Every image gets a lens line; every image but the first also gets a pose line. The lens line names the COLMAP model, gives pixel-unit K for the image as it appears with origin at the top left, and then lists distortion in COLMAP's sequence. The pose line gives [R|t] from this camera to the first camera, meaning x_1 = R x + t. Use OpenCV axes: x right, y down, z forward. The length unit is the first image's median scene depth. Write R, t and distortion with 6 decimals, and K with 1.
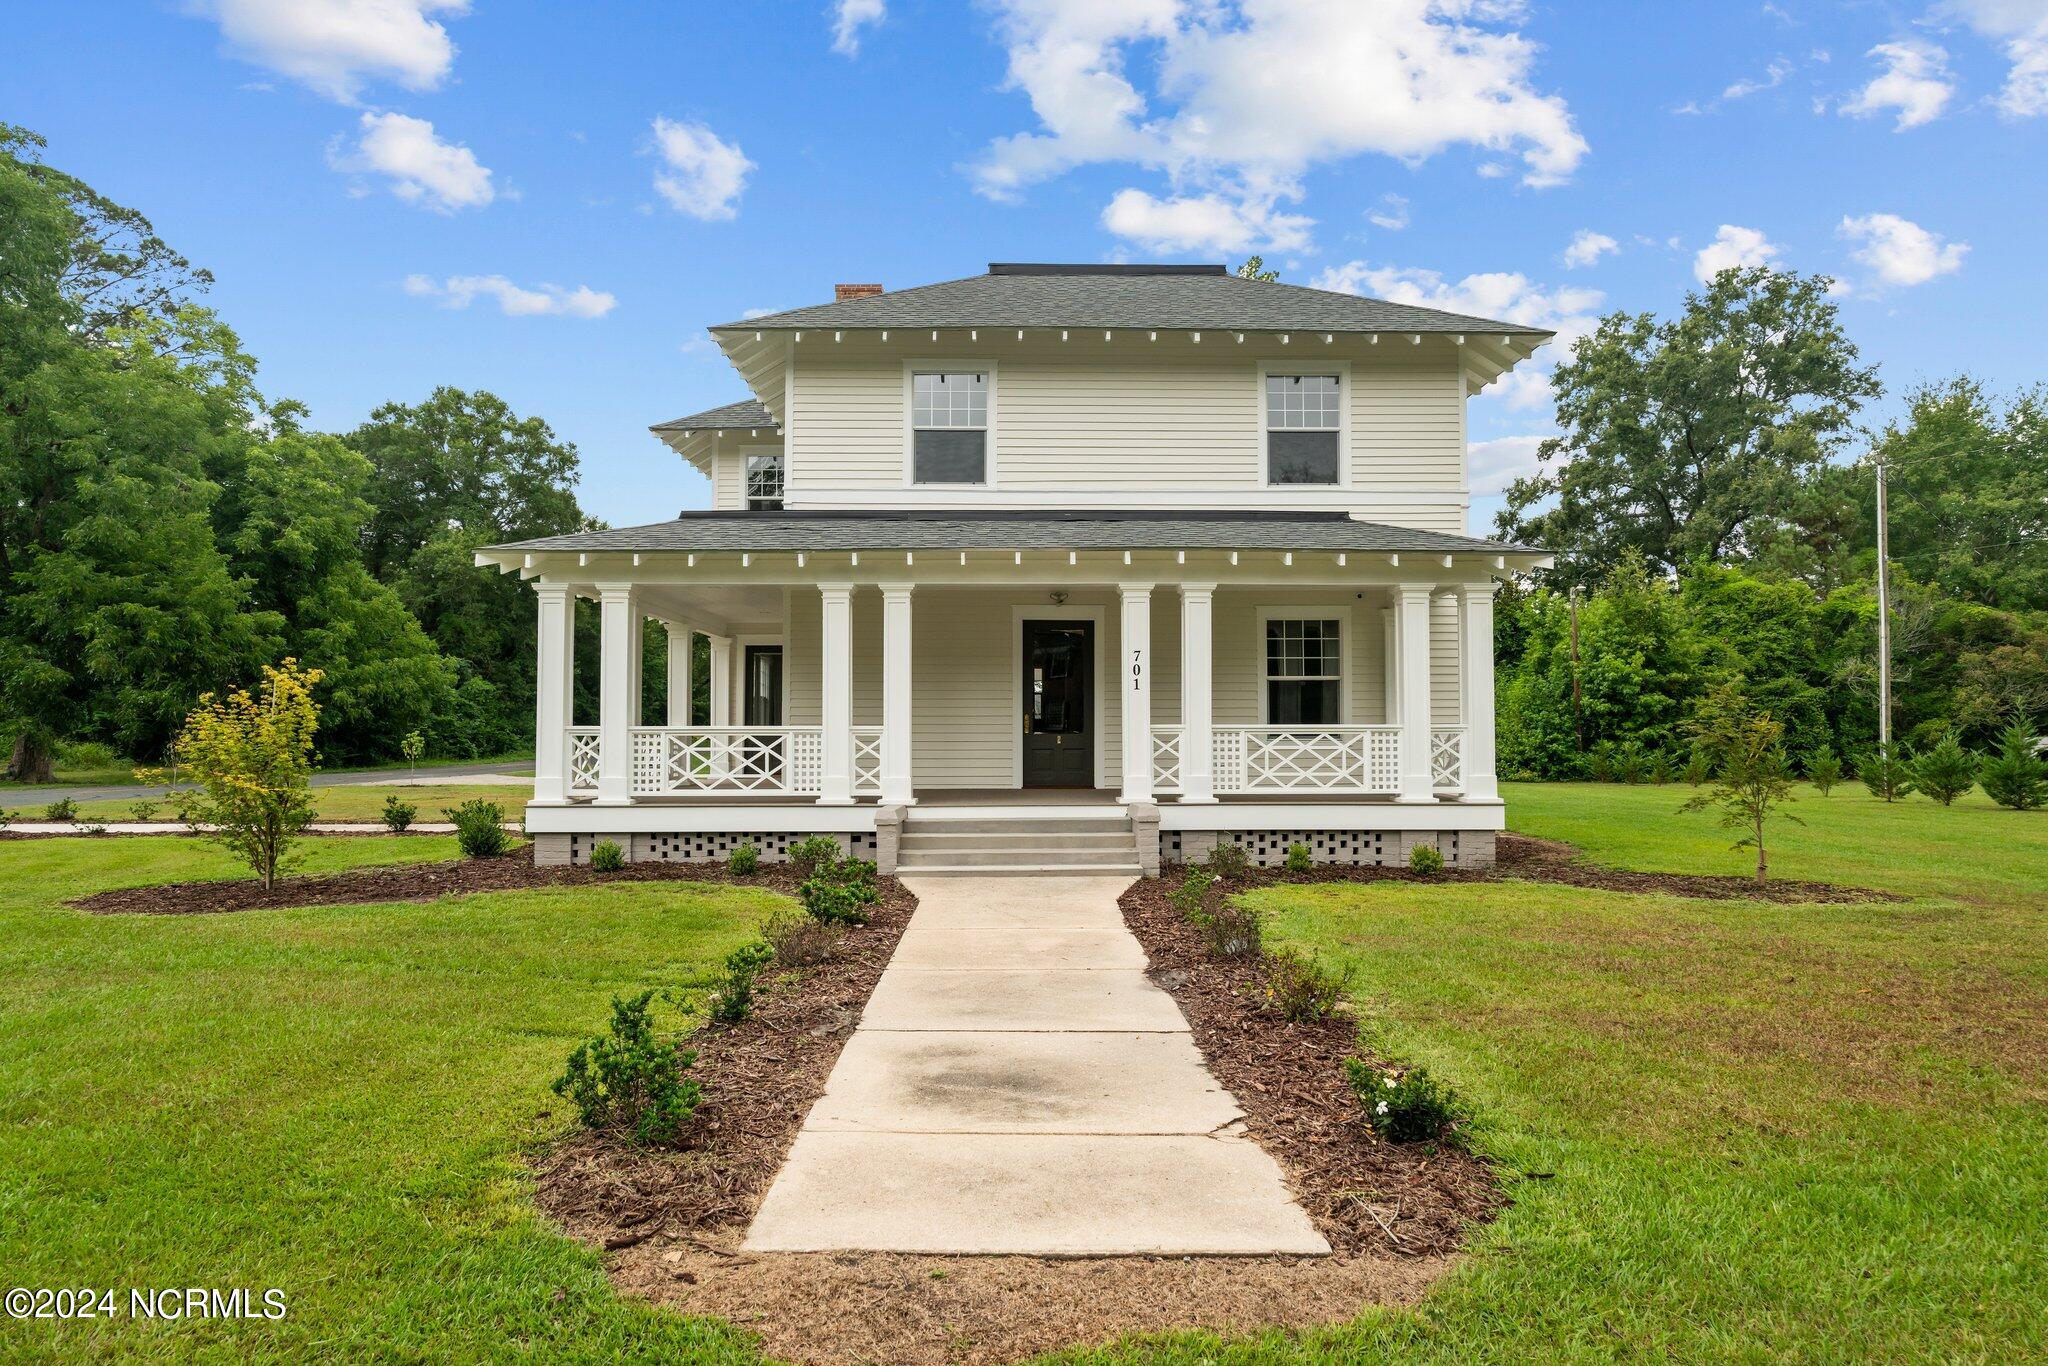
lens RADIAL K [[1239.9, 0, 991.7], [0, 1239.9, 689.5], [0, 0, 1]] dist [-0.004289, -0.000789]
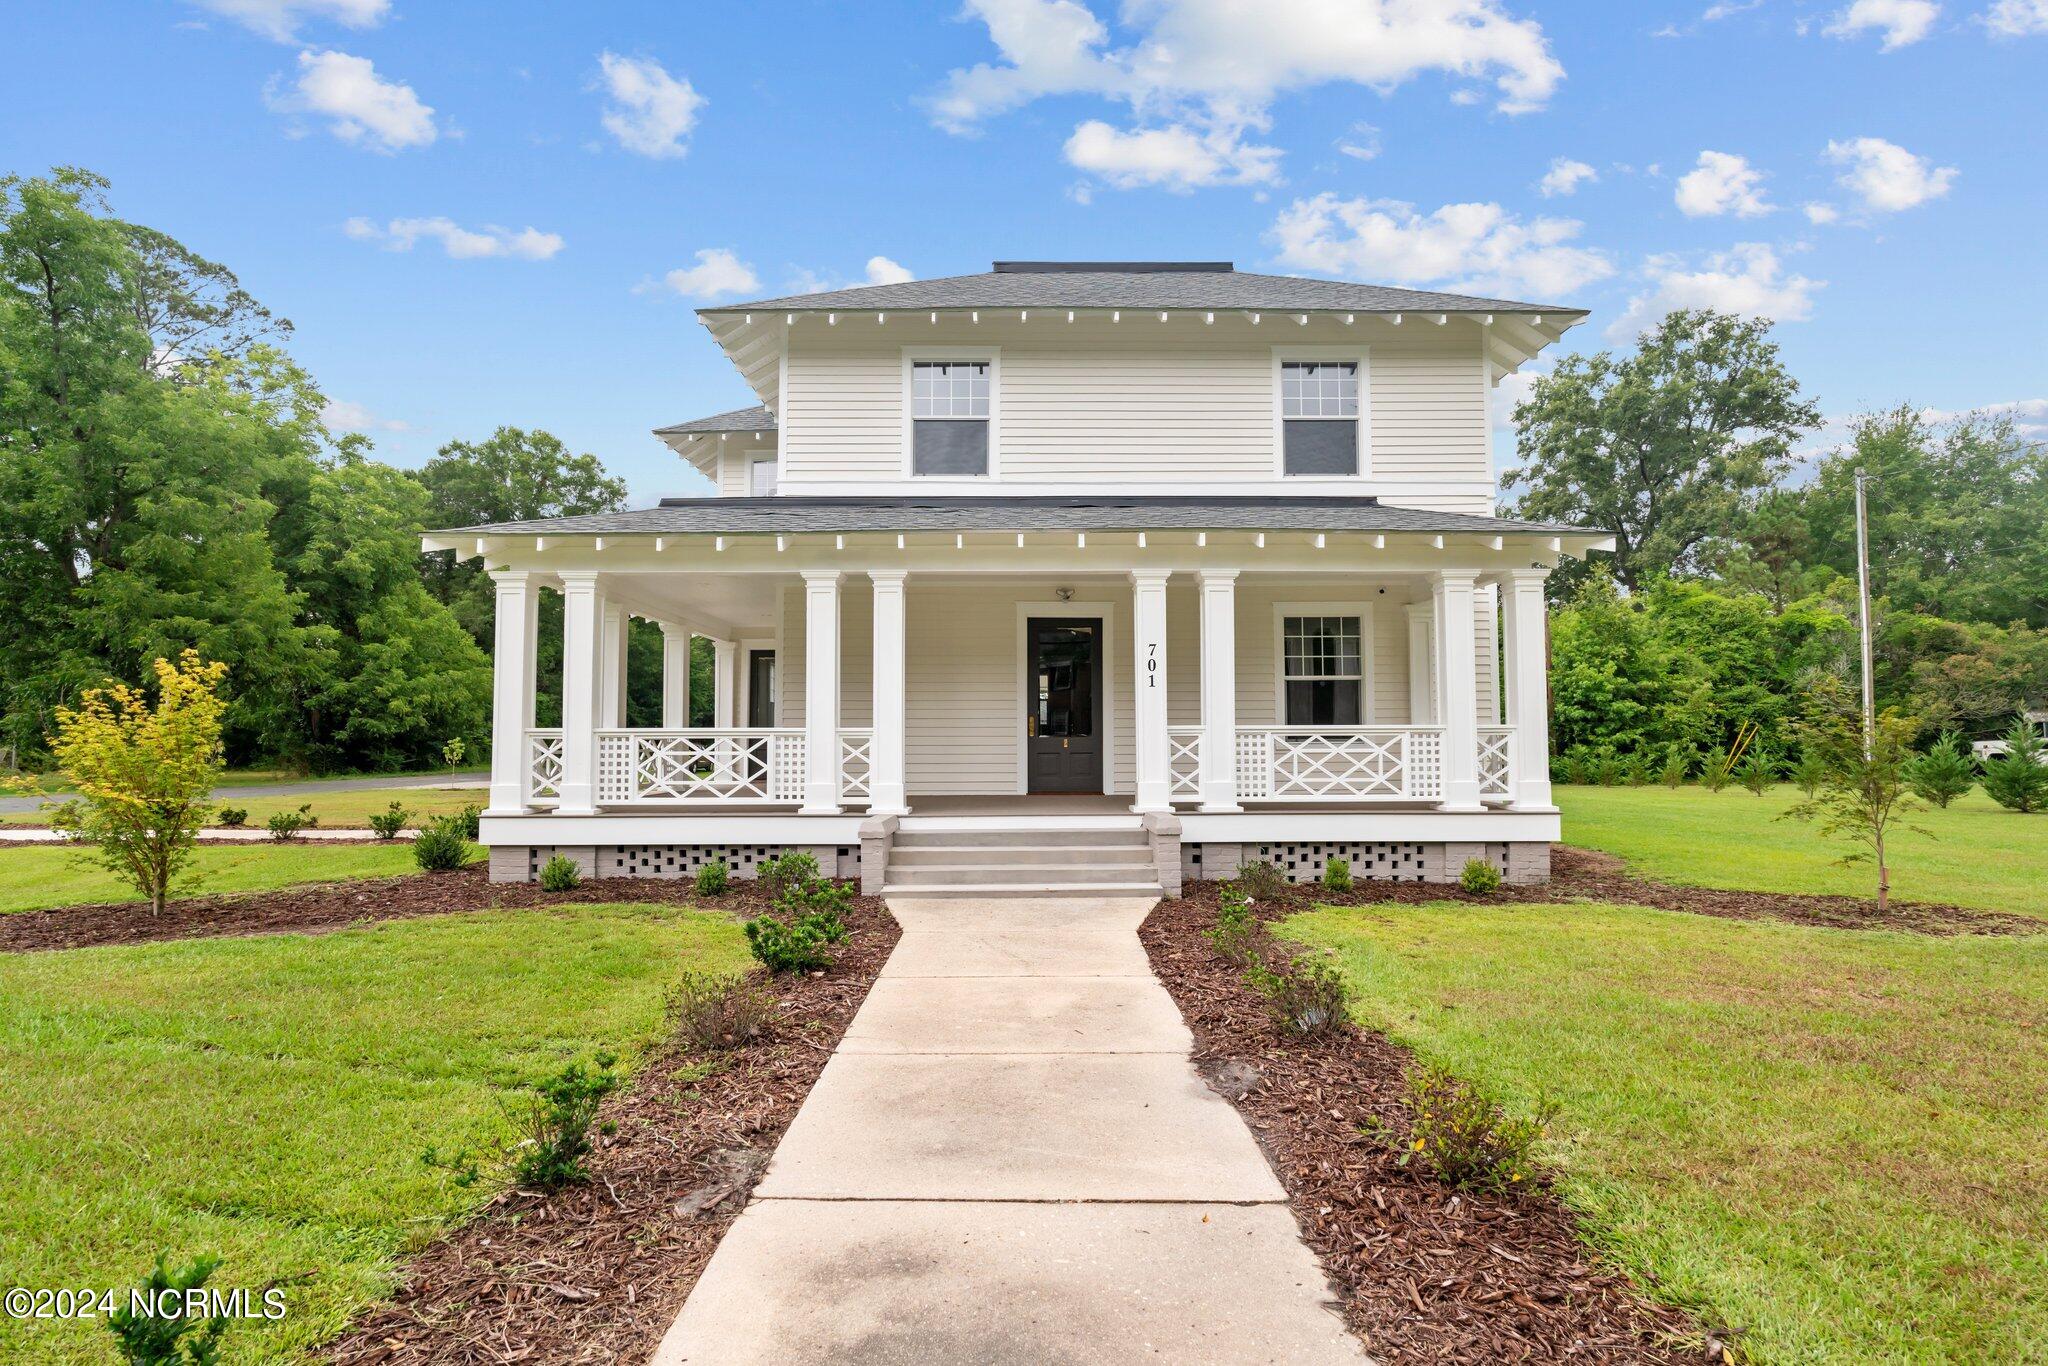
lens RADIAL K [[1131.8, 0, 996.5], [0, 1131.8, 672.2], [0, 0, 1]] dist [-0.007139, -0.000718]
pose [[0.999987, -0.001903, -0.004764, 0.007012], [0.001786, 0.999696, -0.024589, 0.009338], [0.004809, 0.024580, 0.999686, 0.168825]]
